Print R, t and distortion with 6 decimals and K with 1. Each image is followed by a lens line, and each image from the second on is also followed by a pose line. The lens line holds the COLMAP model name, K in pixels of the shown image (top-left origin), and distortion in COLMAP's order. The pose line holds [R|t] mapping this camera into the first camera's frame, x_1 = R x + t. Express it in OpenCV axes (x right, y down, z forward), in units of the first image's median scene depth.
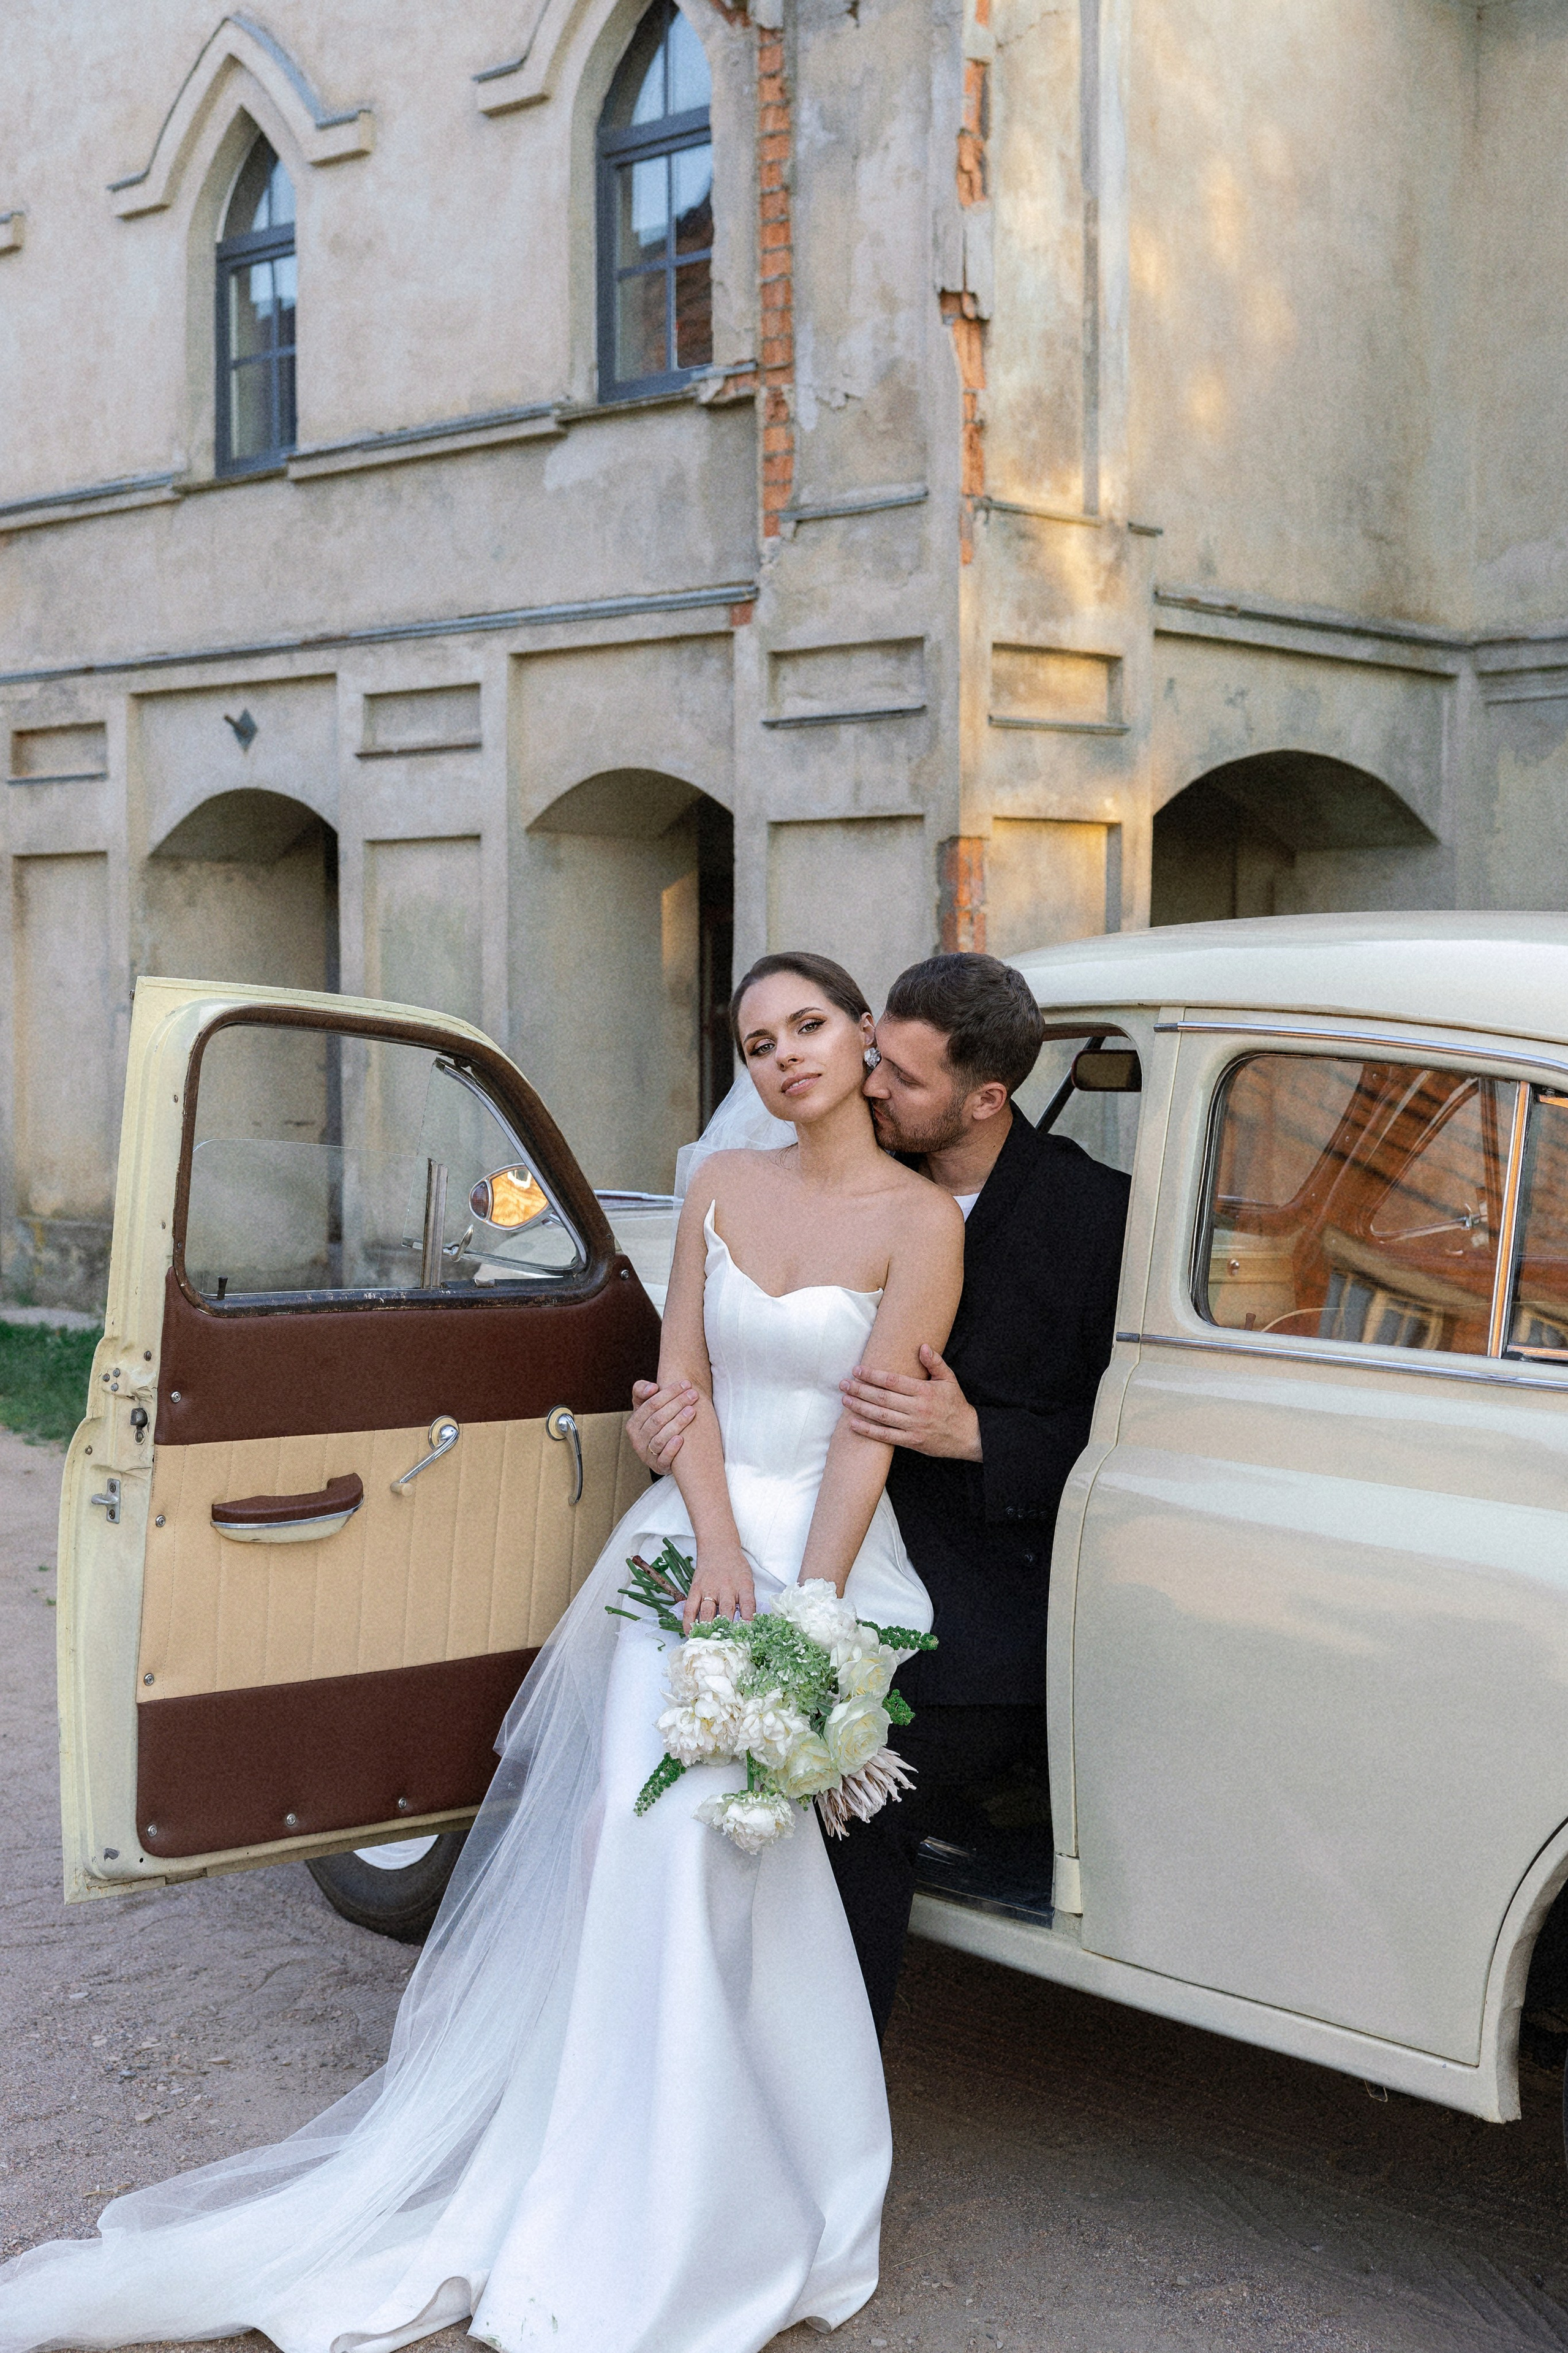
lens RADIAL K [[3057.9, 0, 784.0], [0, 3057.9, 1176.5], [0, 0, 1]] dist [0.012581, 0.023471]
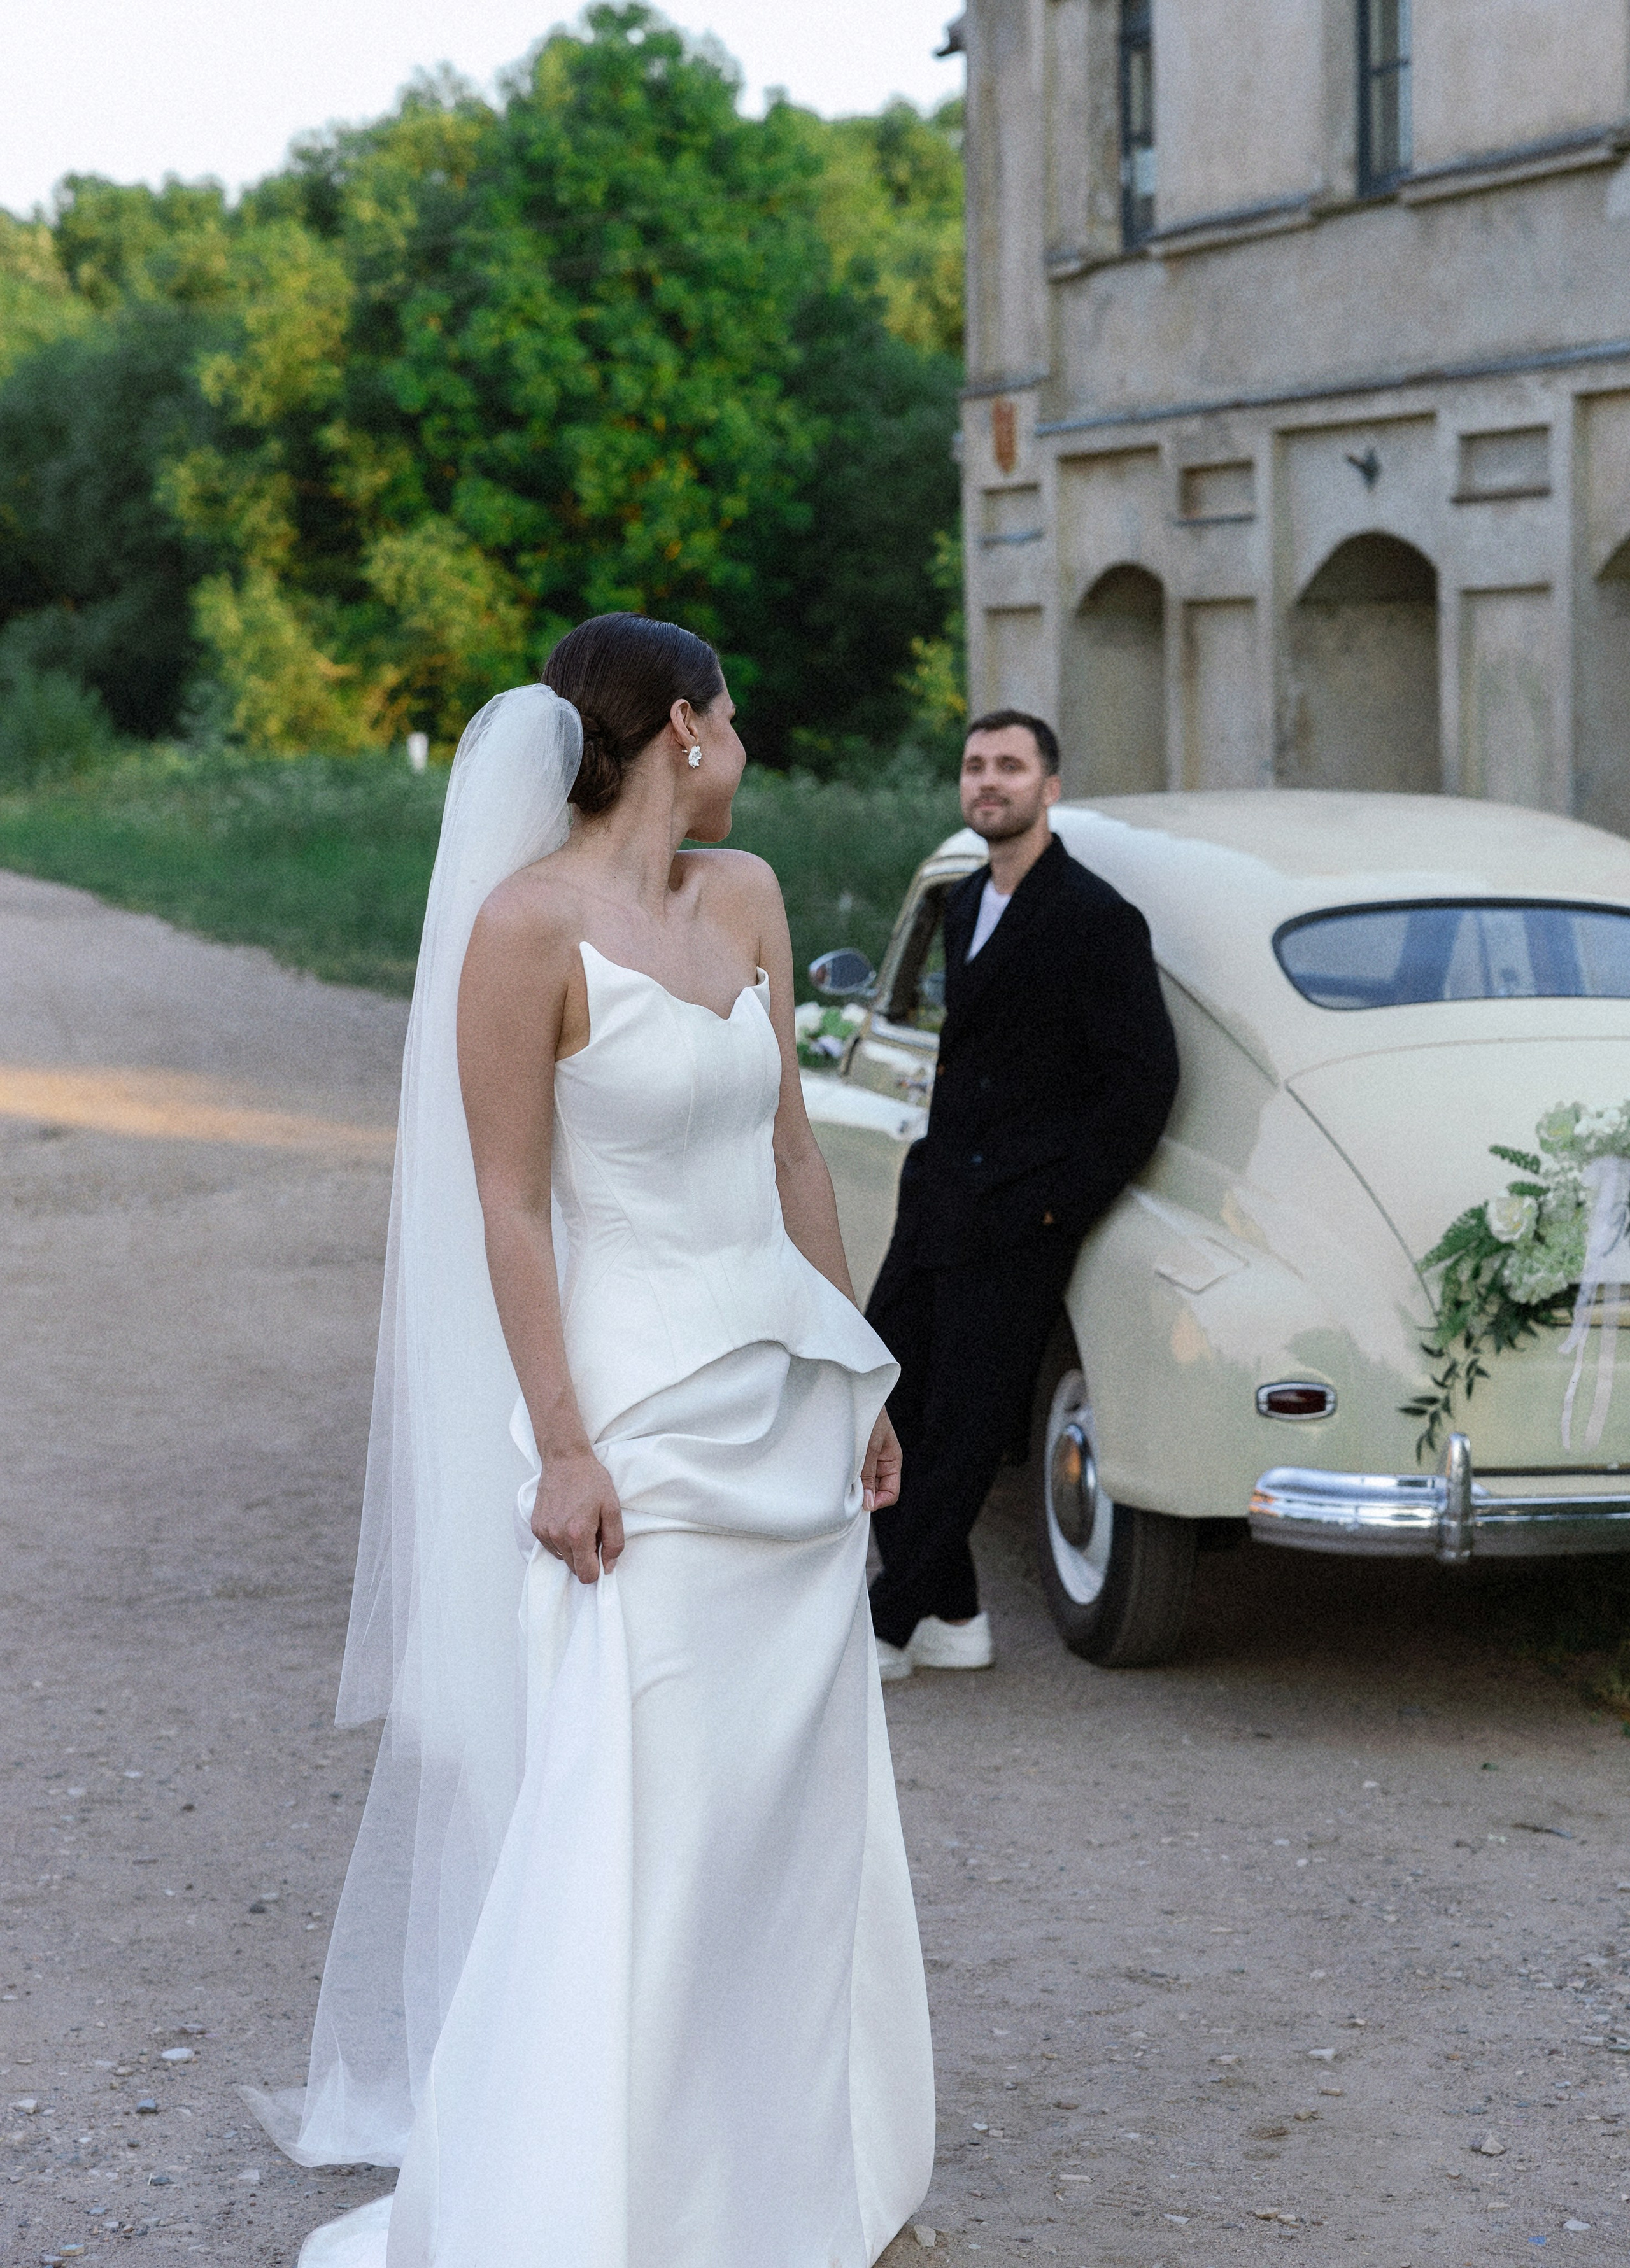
lens RADIAL K [[4631.1, 0, 807.9], [0, 4631.1, 1062.0], [0, 0, 1]] dist [0.026250, 0.087599]
pose [[0.892503, 0.016473, -0.450740, 0.351352], [-0.003515, 0.999557, 0.029570, -0.006364], [0.451027, -0.024807, 0.892166, -0.392462]]
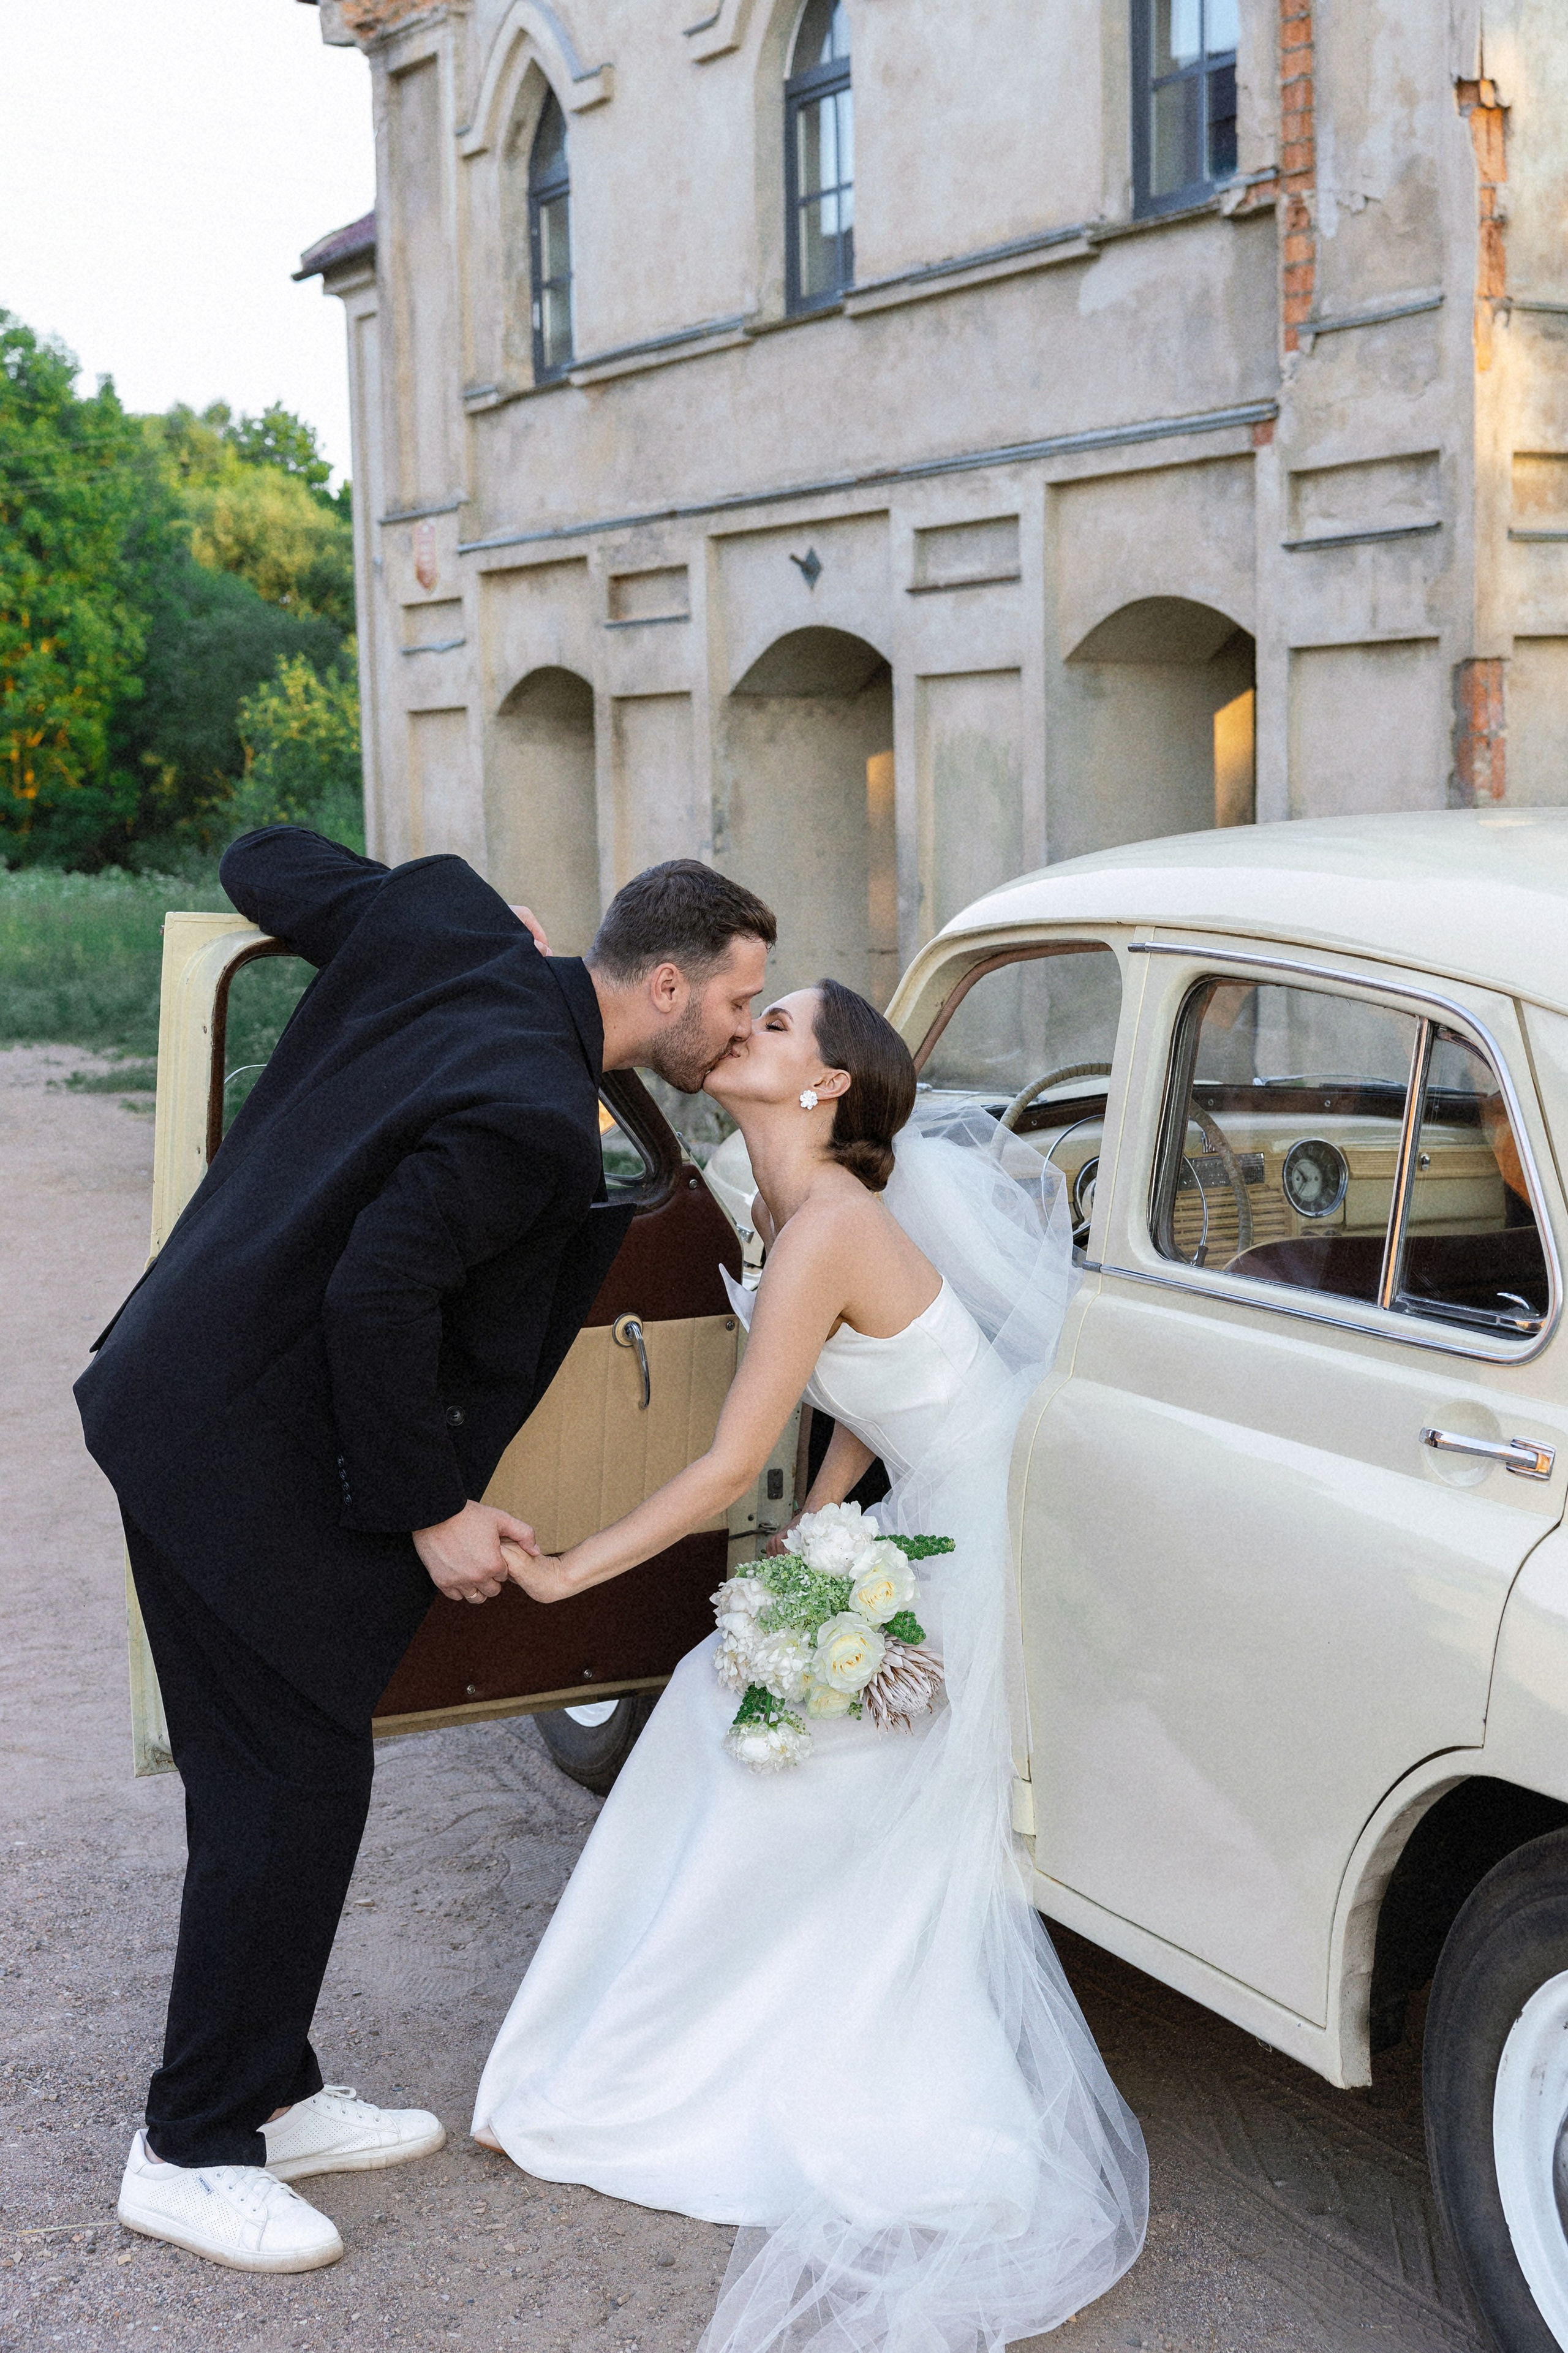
lens RADIAL K [[3031.3, 0, 762.2], [0, 3031.3, 1184.4], [0, 0, 1]] dist [0.013378, 0.010155]
pose [[0.967071, 0.008785, -0.254356, 0.074676], [0.008936, 0.997616, 0.068434, -0.011866], [0.254351, -0.068453, 0.964686, 0.009067]]
